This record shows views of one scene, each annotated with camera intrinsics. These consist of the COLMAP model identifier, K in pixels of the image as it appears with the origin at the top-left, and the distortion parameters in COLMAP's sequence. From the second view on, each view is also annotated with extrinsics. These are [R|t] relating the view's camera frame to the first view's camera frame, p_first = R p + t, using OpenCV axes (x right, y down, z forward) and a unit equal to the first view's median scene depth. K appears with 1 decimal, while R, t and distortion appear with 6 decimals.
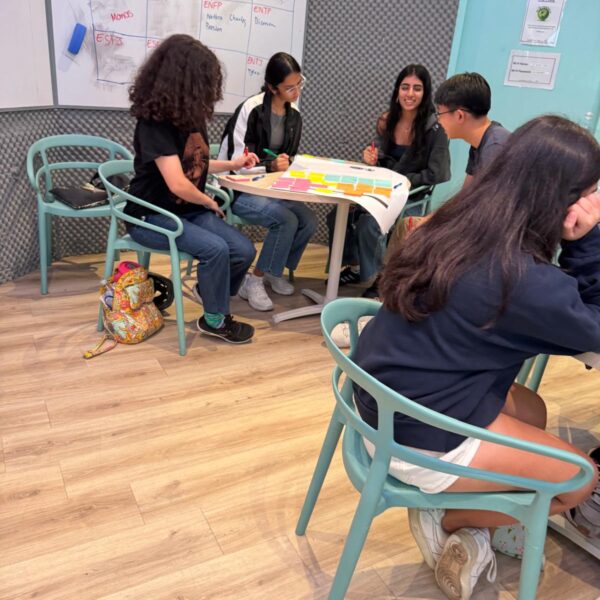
lens RADIAL K [[581.4, 0, 300.1], [0, 581.4, 312.3], [0, 0, 1]] dist [0.018345, -0.037363]
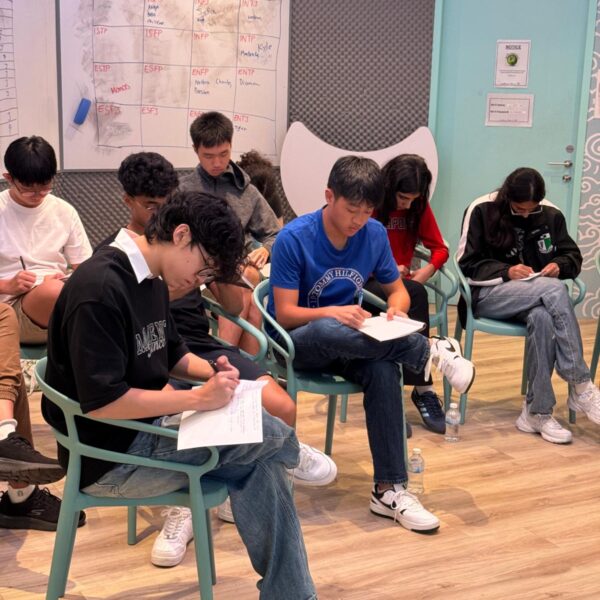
lens RADIAL K [[1099.6, 0, 301.5], [0, 1099.6, 321.0], [0, 0, 1]] dist [-0.002639, 0.516023]
pose [[0.998284, -0.058396, -0.004289, 0.016931], [0.056618, 0.981364, -0.183626, 0.298741], [0.014932, 0.183068, 0.982987, -0.889273]]
